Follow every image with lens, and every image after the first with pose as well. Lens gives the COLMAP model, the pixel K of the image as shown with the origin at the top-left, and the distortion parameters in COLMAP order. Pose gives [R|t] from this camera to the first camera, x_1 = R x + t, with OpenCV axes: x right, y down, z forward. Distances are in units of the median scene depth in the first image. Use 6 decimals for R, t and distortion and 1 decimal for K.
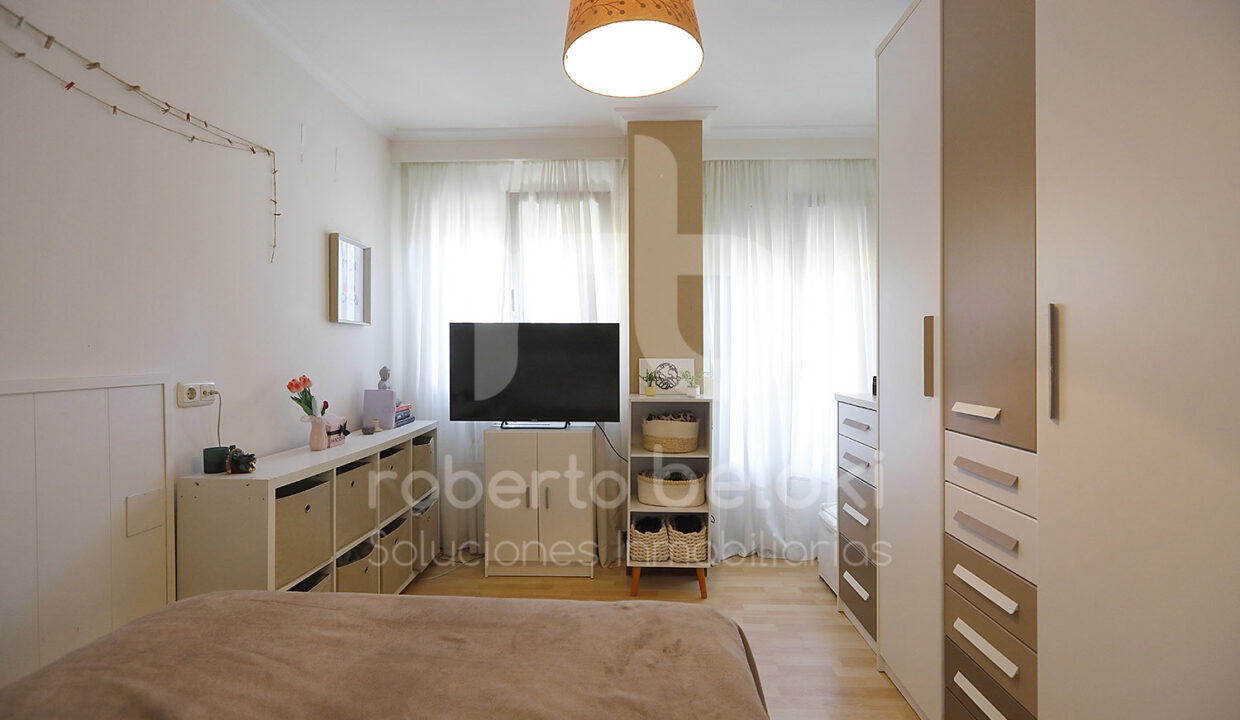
lens RADIAL K [[549.1, 0, 623.3], [0, 549.1, 358.4], [0, 0, 1]] dist [-0.003466, 0.002877]
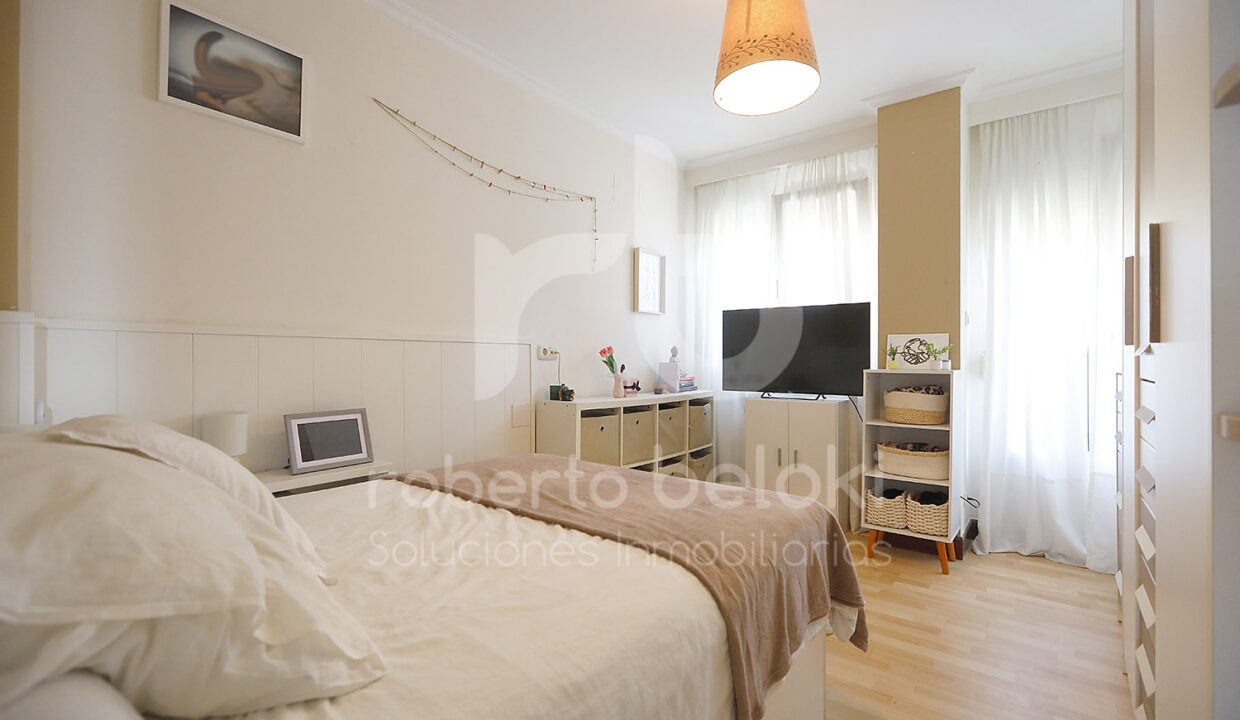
lens RADIAL K [[549.1, 0, 619.6], [0, 549.1, 361.2], [0, 0, 1]] dist [-0.003466, 0.002877]
pose [[0.804158, 0.003499, -0.594405, 0.254547], [-0.009178, 0.999937, -0.006530, 0.065993], [0.594344, 0.010707, 0.804139, -0.136757]]
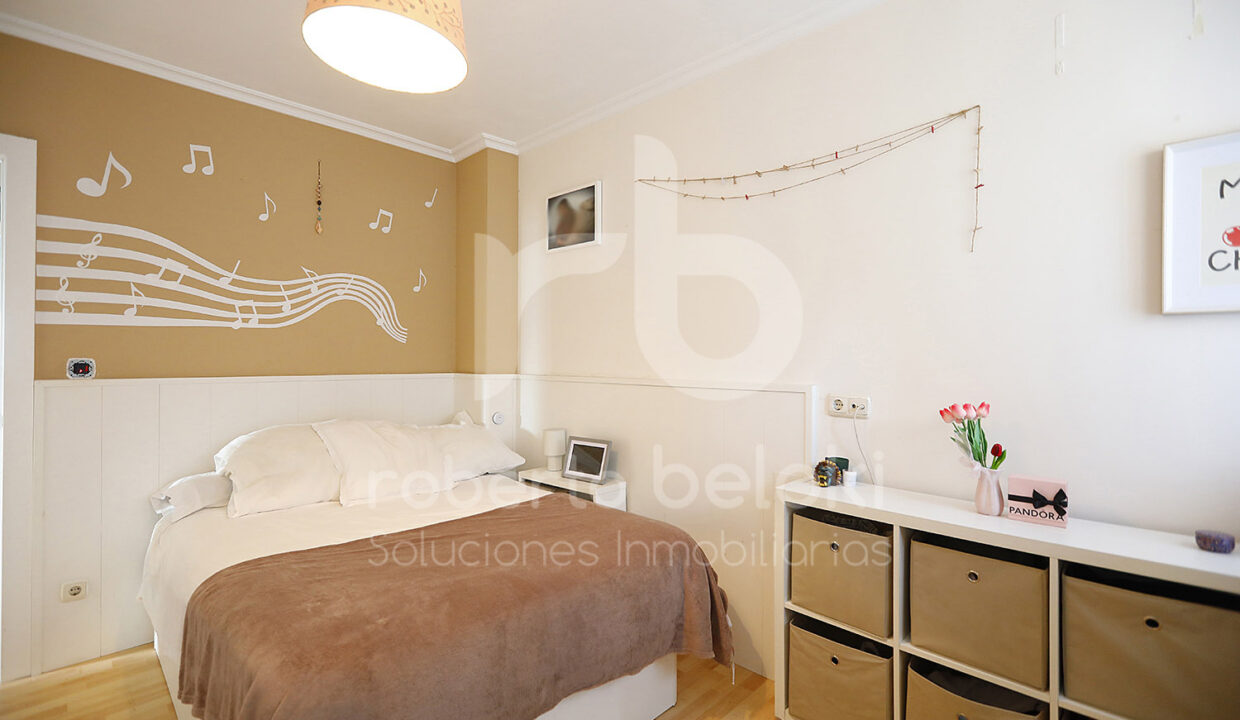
lens RADIAL K [[549.1, 0, 621.5], [0, 549.1, 354.2], [0, 0, 1]] dist [-0.003466, 0.002877]
pose [[-0.667783, -0.006655, -0.744326, 0.208401], [-0.009703, 0.999953, -0.000236, -0.020649], [0.744293, 0.007064, -0.667816, 0.919076]]
